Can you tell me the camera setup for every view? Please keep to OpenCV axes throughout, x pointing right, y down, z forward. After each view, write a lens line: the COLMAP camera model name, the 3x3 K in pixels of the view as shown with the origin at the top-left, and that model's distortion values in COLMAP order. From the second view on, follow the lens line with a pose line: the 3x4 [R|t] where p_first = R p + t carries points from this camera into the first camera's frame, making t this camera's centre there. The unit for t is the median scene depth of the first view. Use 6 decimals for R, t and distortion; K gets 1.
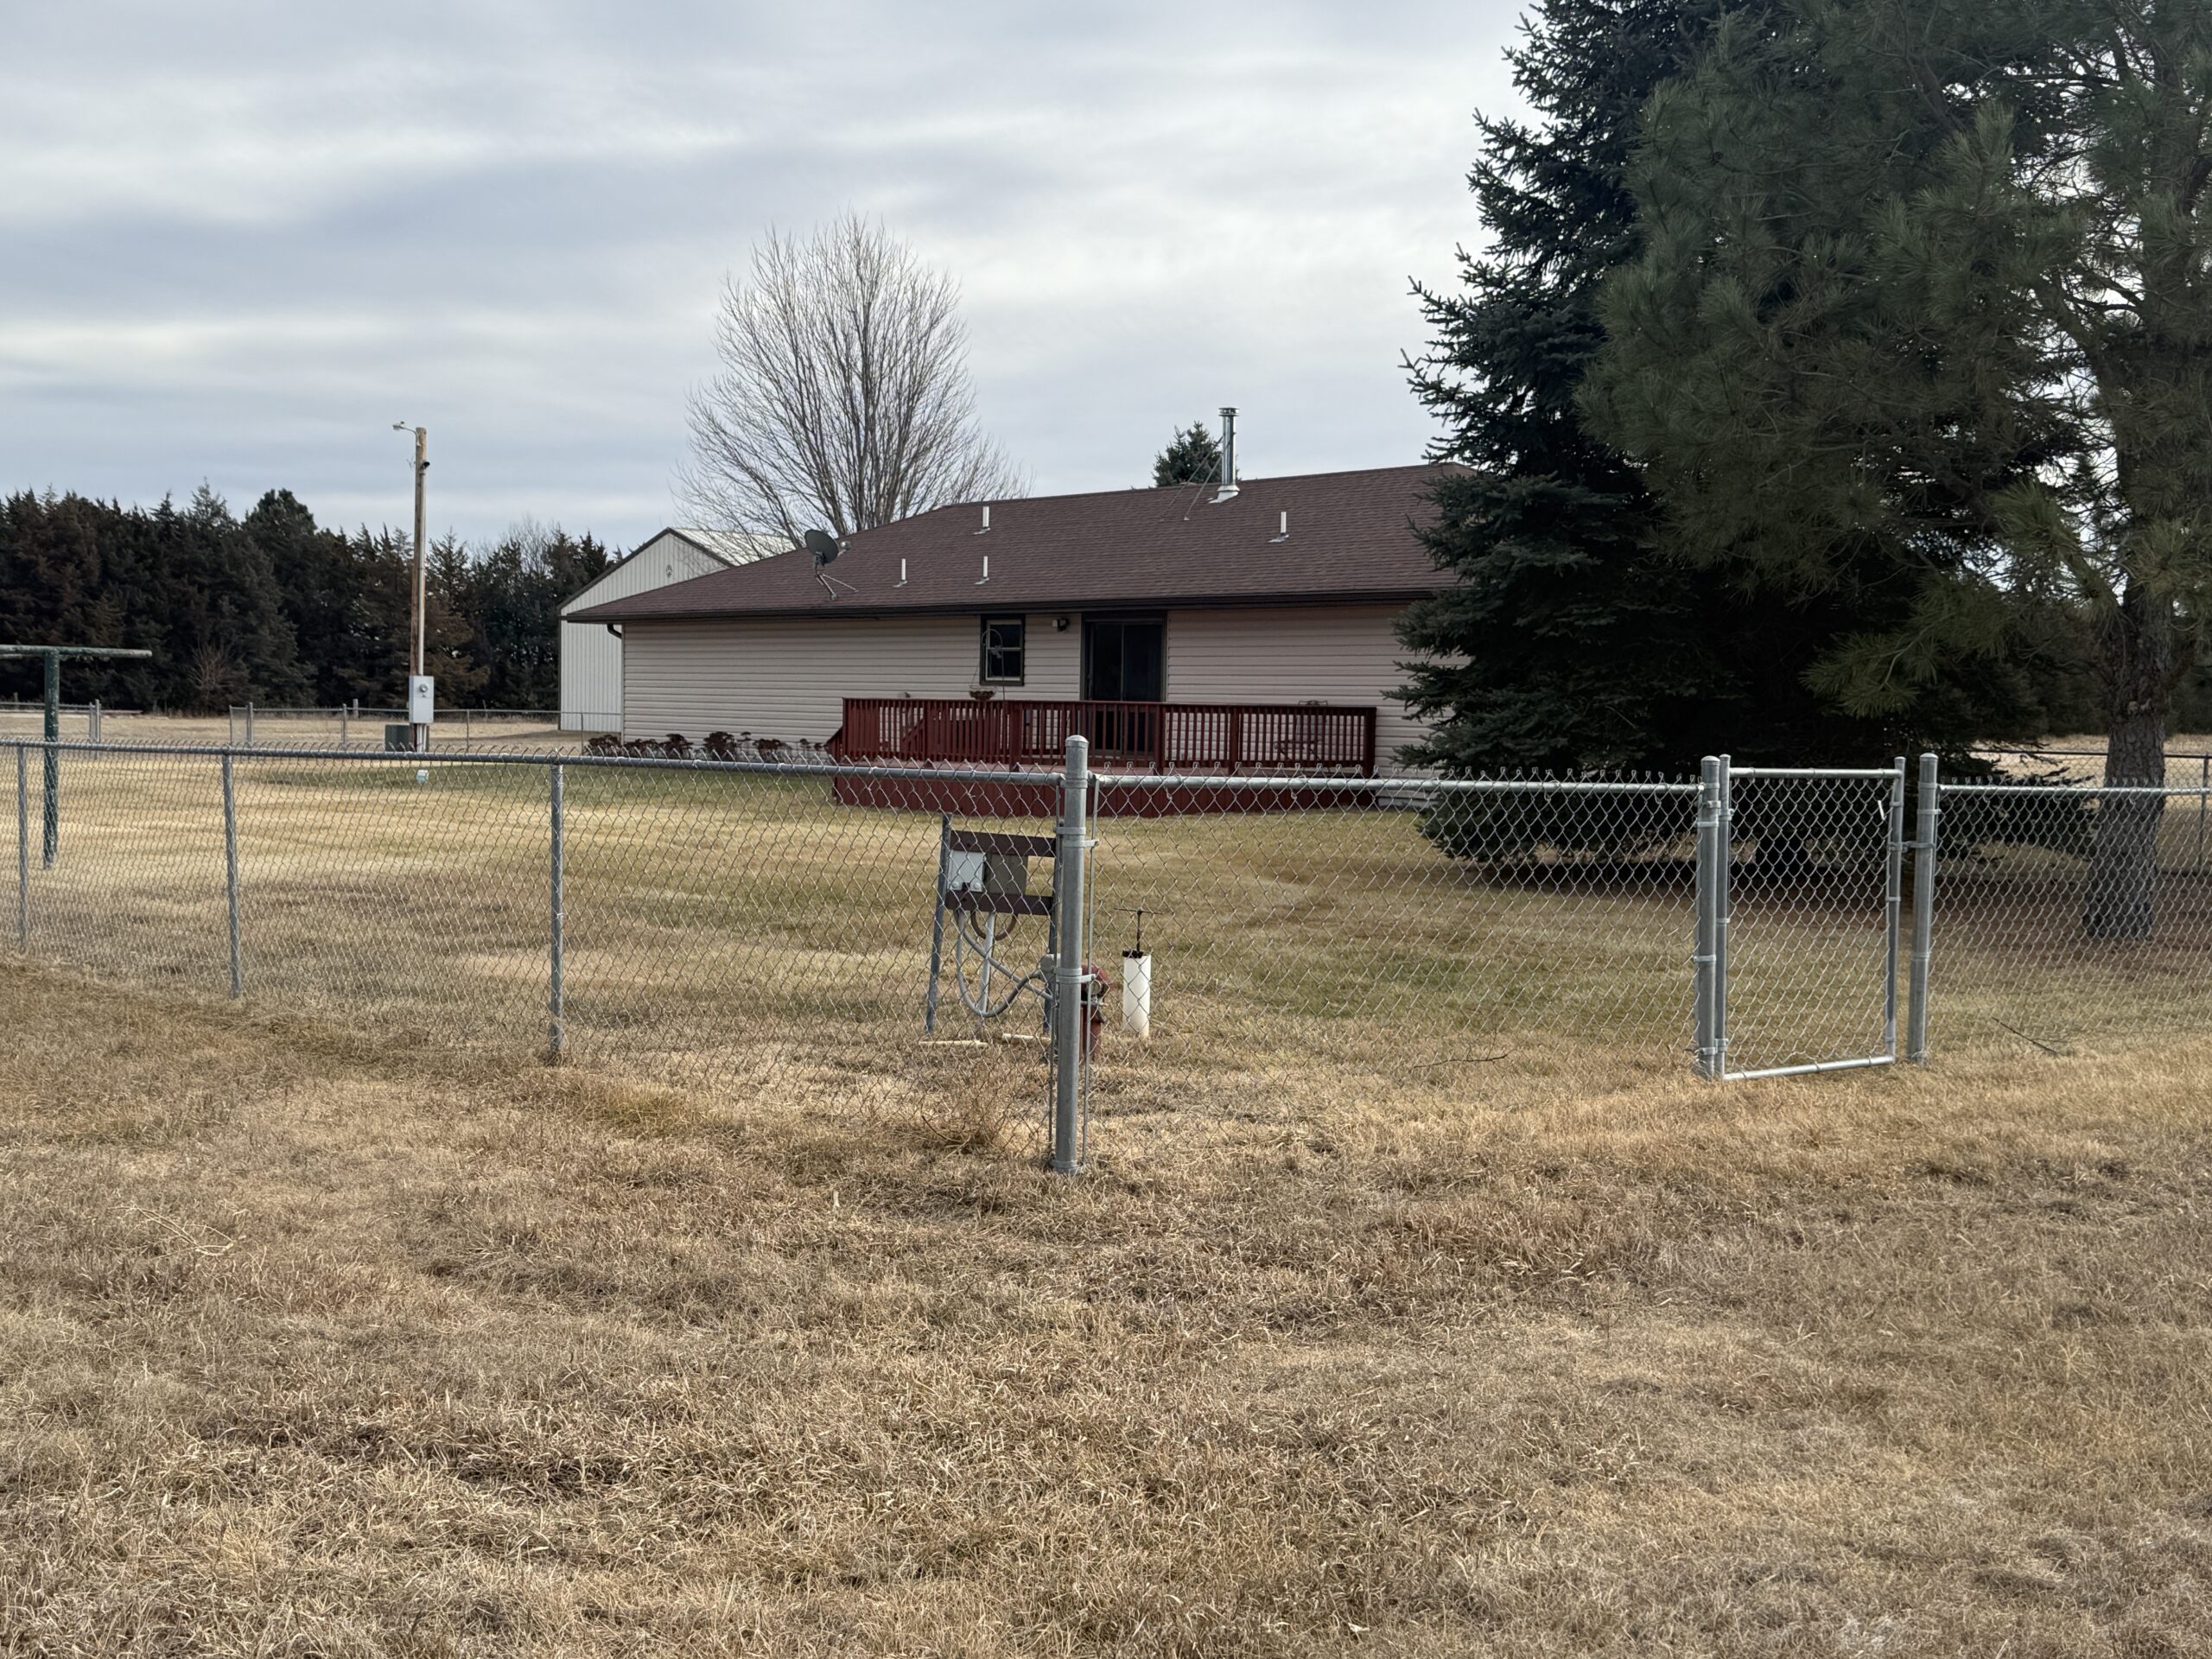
lens RADIAL K [[2603.4, 0, 1108.2], [0, 2603.4, 839.0], [0, 0, 1]] dist [0.078816, 0.000000]
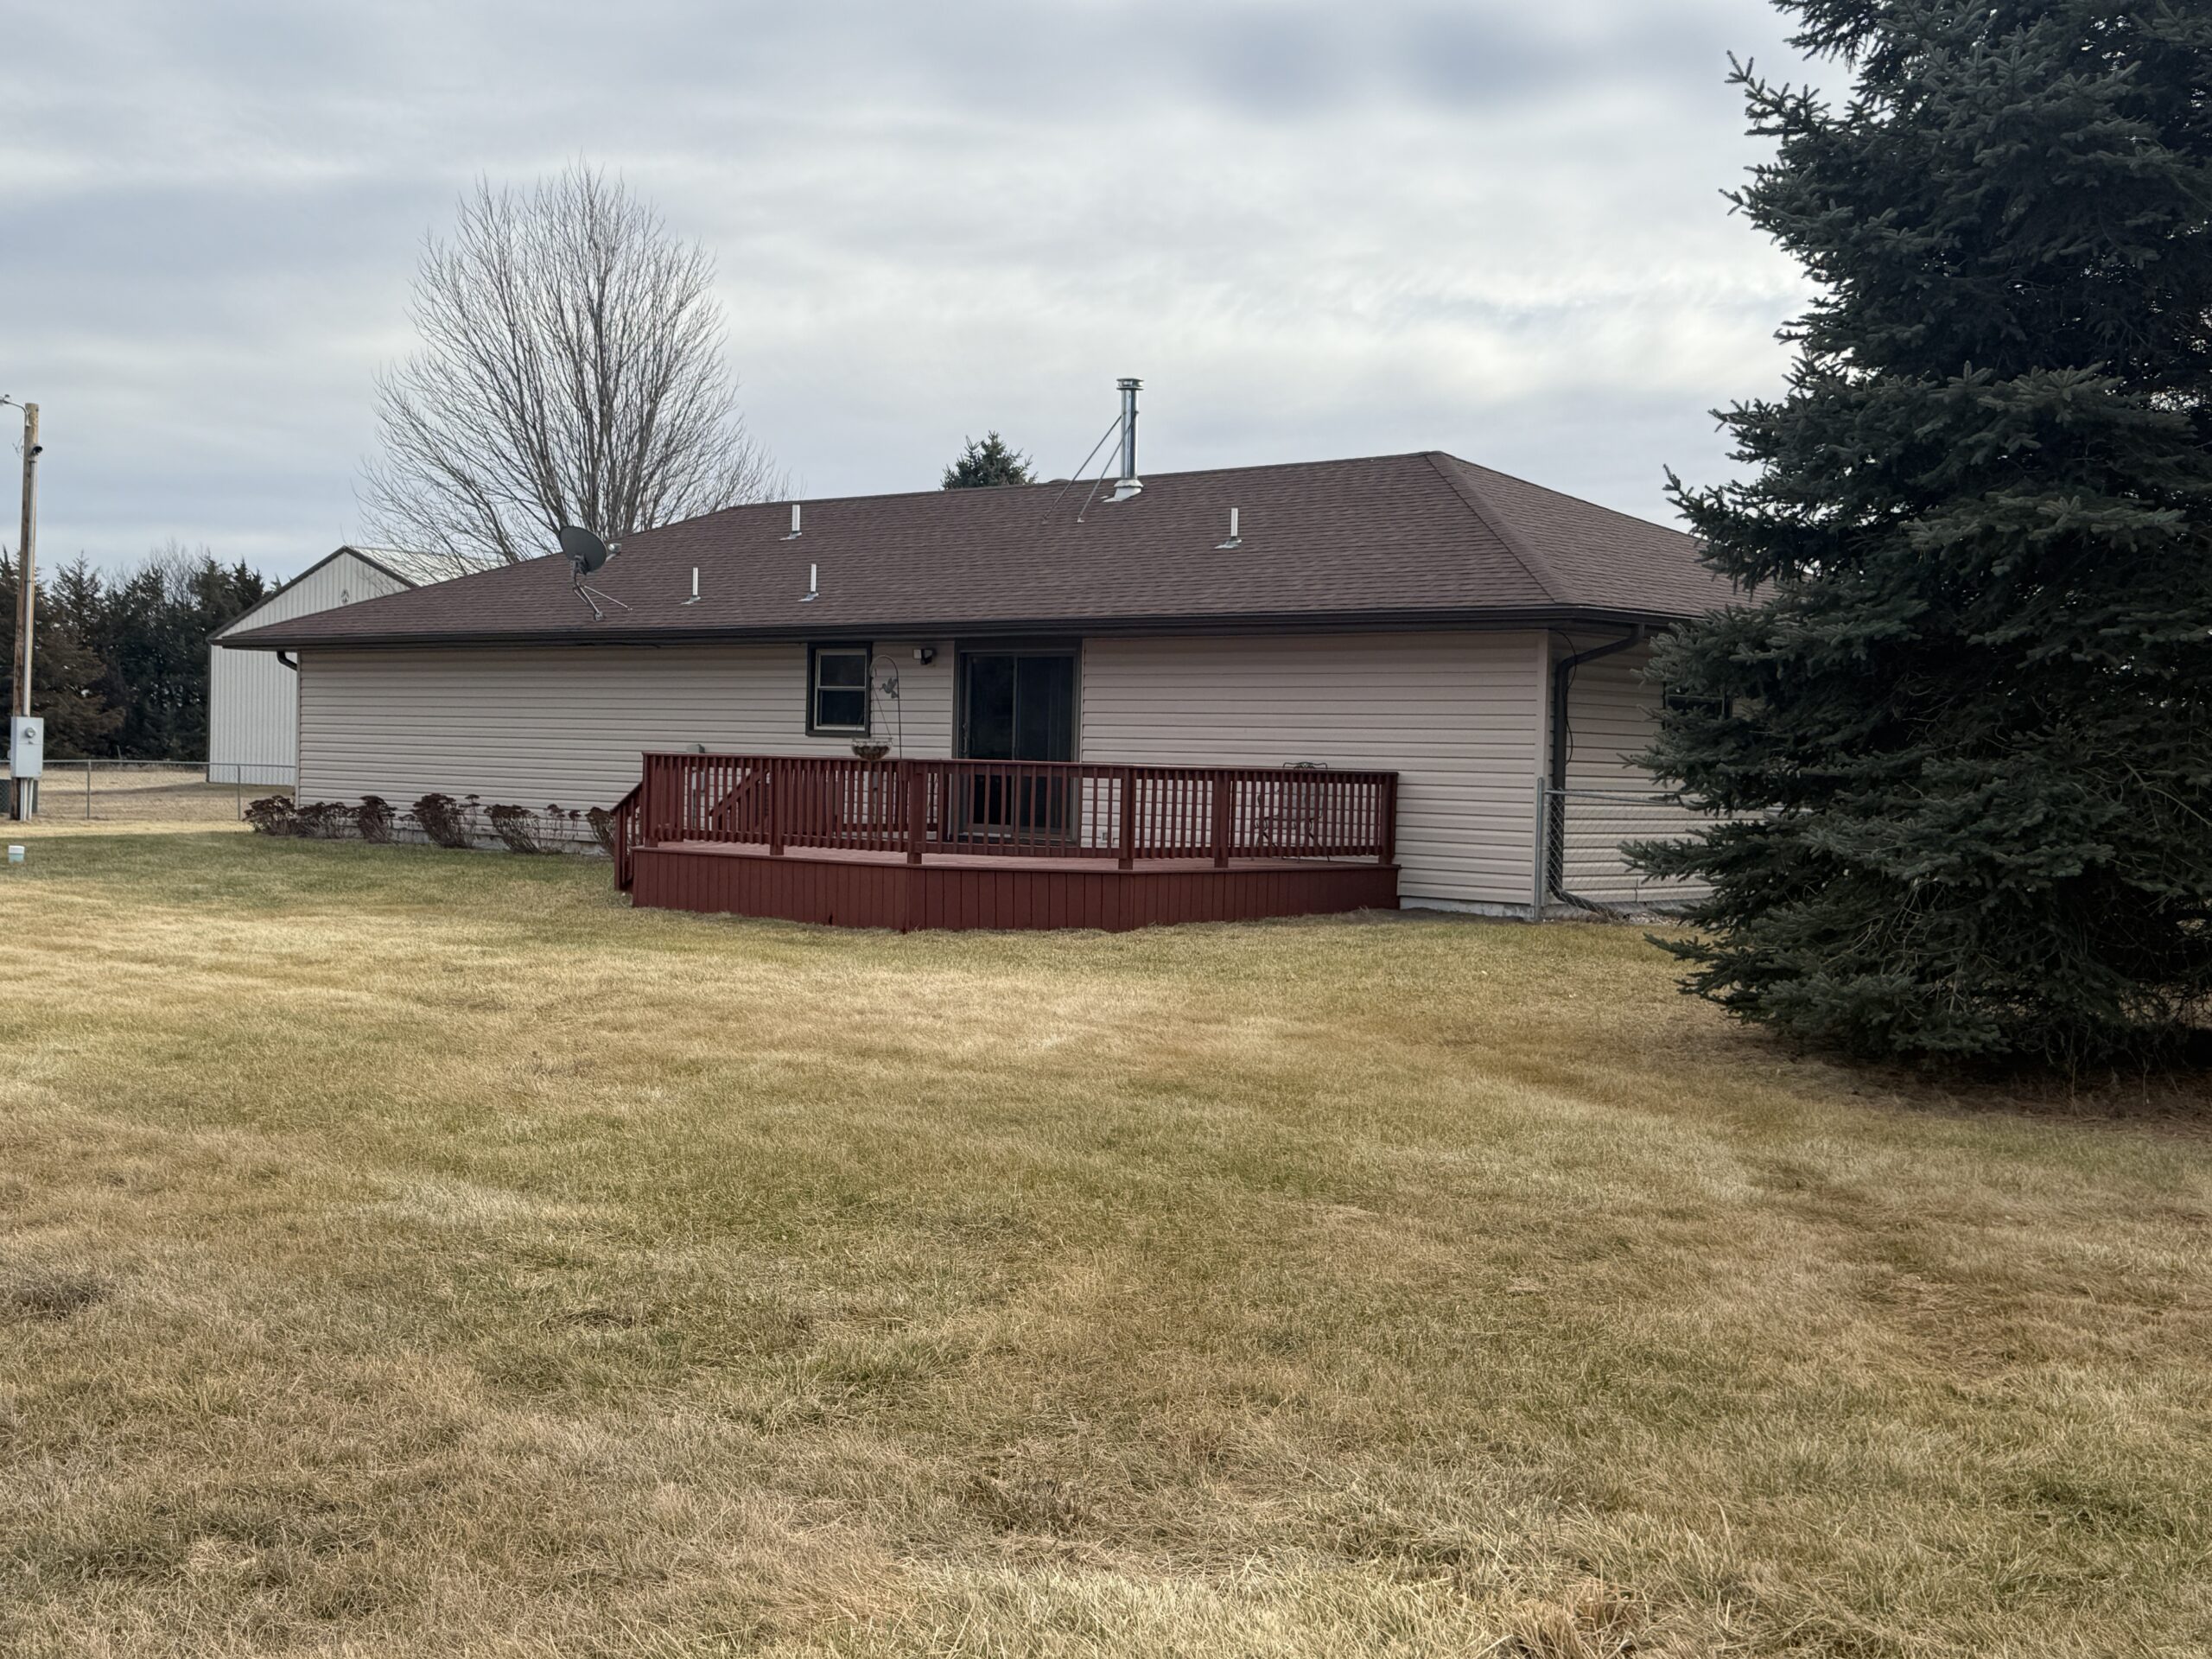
lens RADIAL K [[2534.9, 0, 1110.8], [0, 2534.9, 814.0], [0, 0, 1]] dist [0.077868, 0.000000]
pose [[0.991034, 0.007535, 0.133398, -0.040038], [-0.003661, 0.999565, -0.029259, -0.010756], [-0.133561, 0.028508, 0.990631, 0.183136]]
